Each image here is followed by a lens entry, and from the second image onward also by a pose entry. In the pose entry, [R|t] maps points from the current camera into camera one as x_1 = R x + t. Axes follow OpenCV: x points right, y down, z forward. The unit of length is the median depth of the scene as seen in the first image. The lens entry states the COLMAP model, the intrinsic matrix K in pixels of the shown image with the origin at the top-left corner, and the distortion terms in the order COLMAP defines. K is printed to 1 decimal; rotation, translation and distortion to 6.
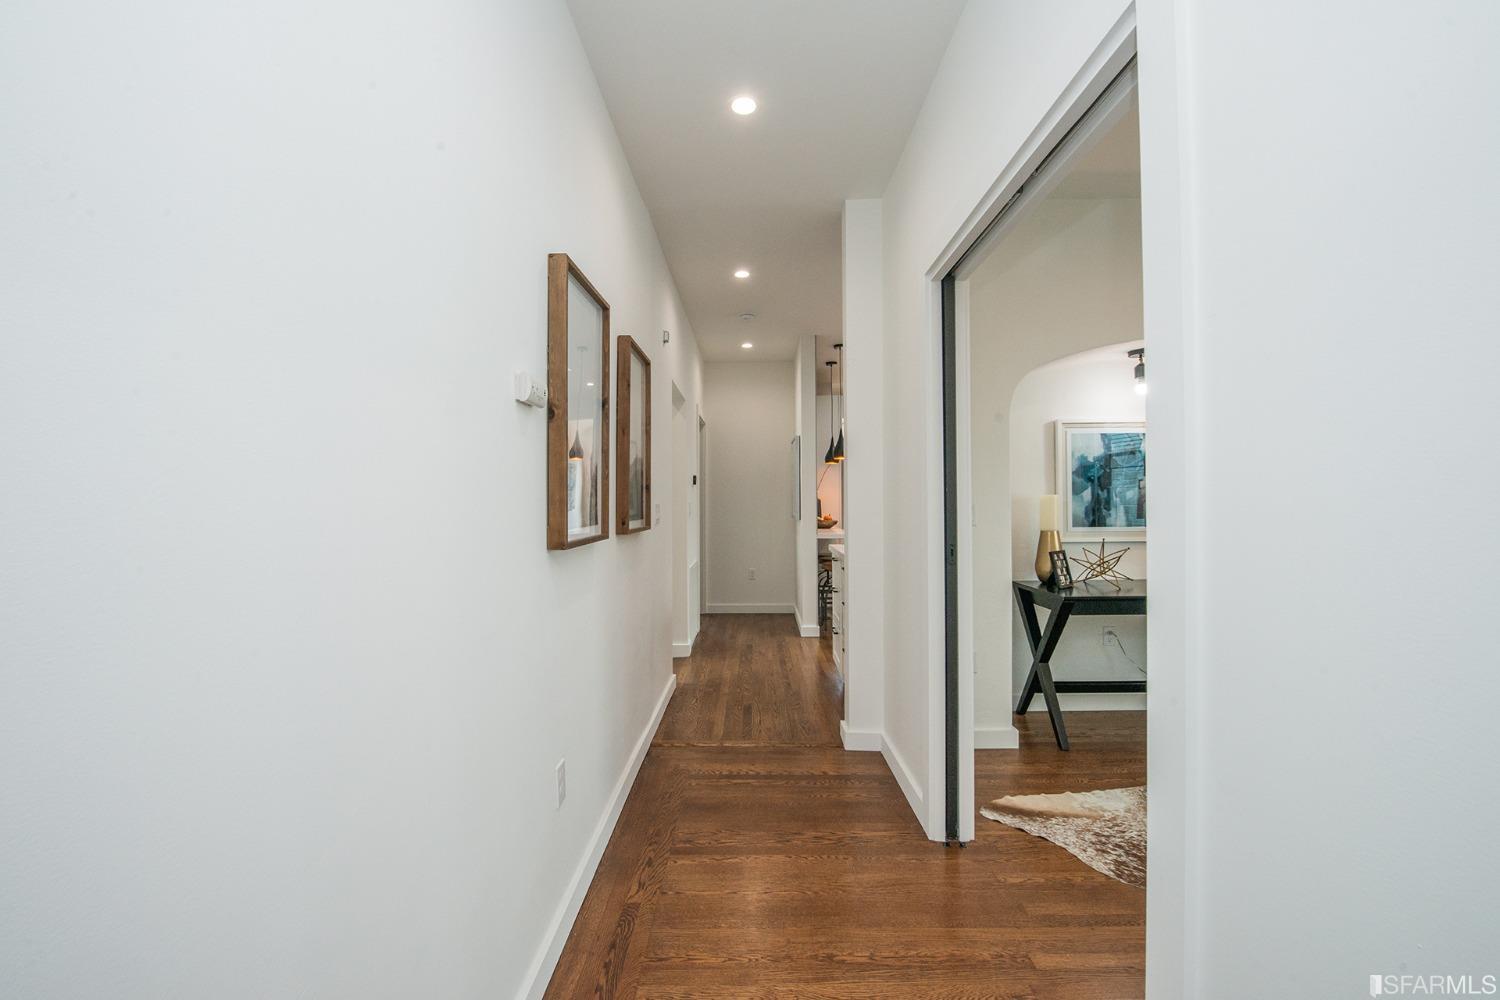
lens RADIAL K [[607.2, 0, 741.0], [0, 607.2, 504.1], [0, 0, 1]] dist [0.001073, 0.000031]
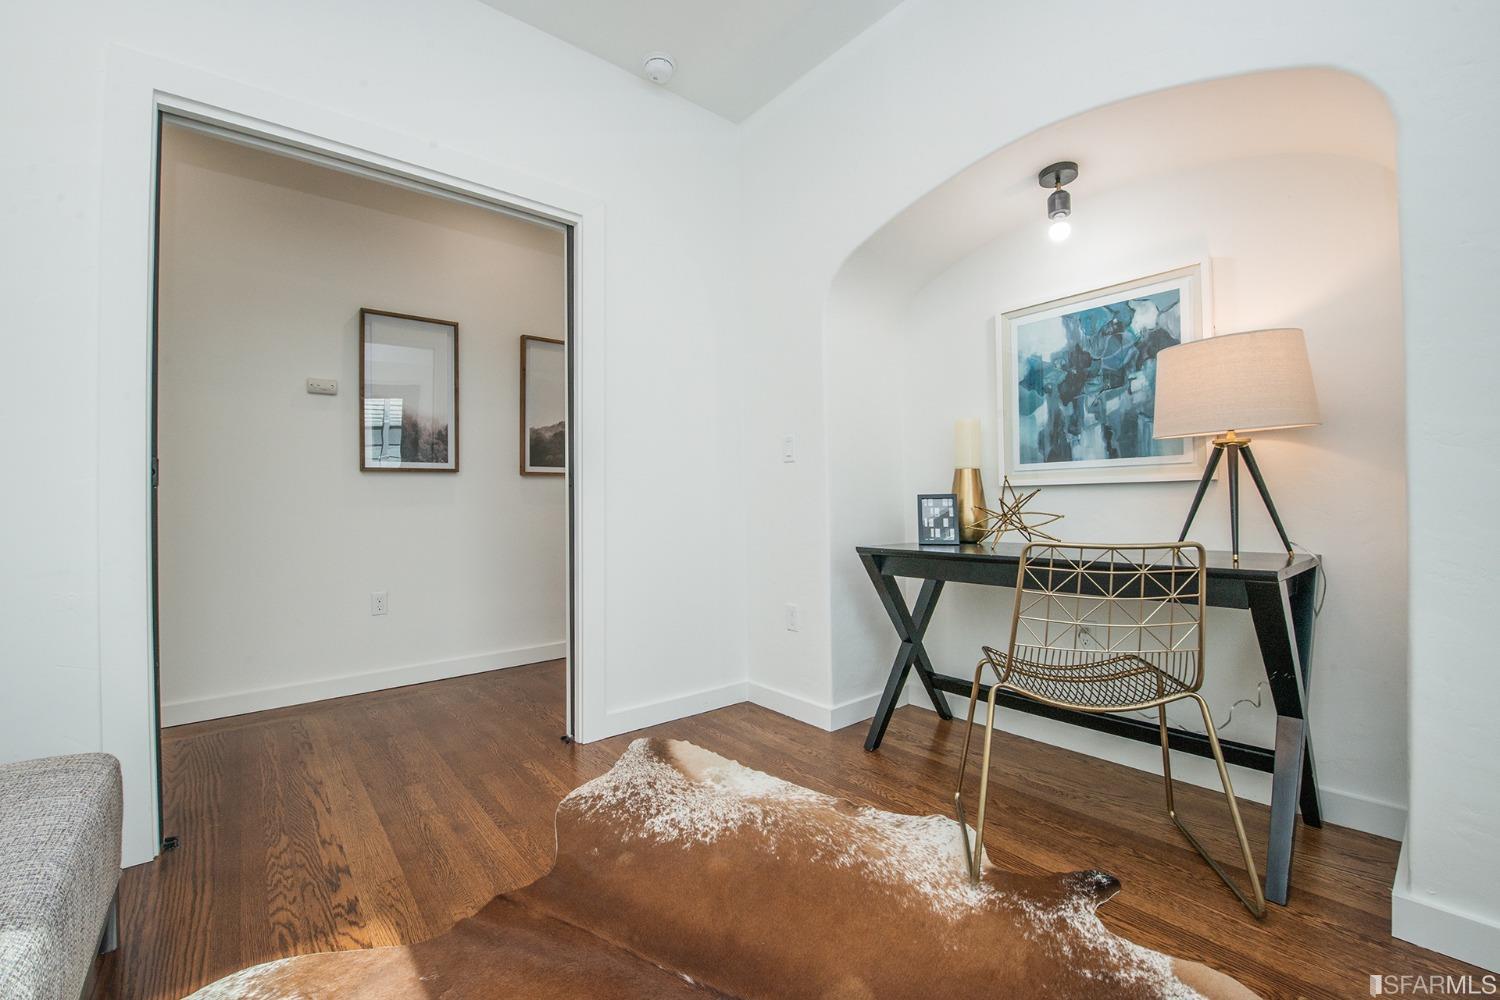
lens RADIAL K [[607.2, 0, 750.7], [0, 607.2, 492.0], [0, 0, 1]] dist [0.001073, 0.000031]
pose [[0.638325, -0.012484, -0.769666, 0.874637], [0.005451, 0.999917, -0.011698, 0.075753], [0.769748, 0.003271, 0.638340, 0.337125]]
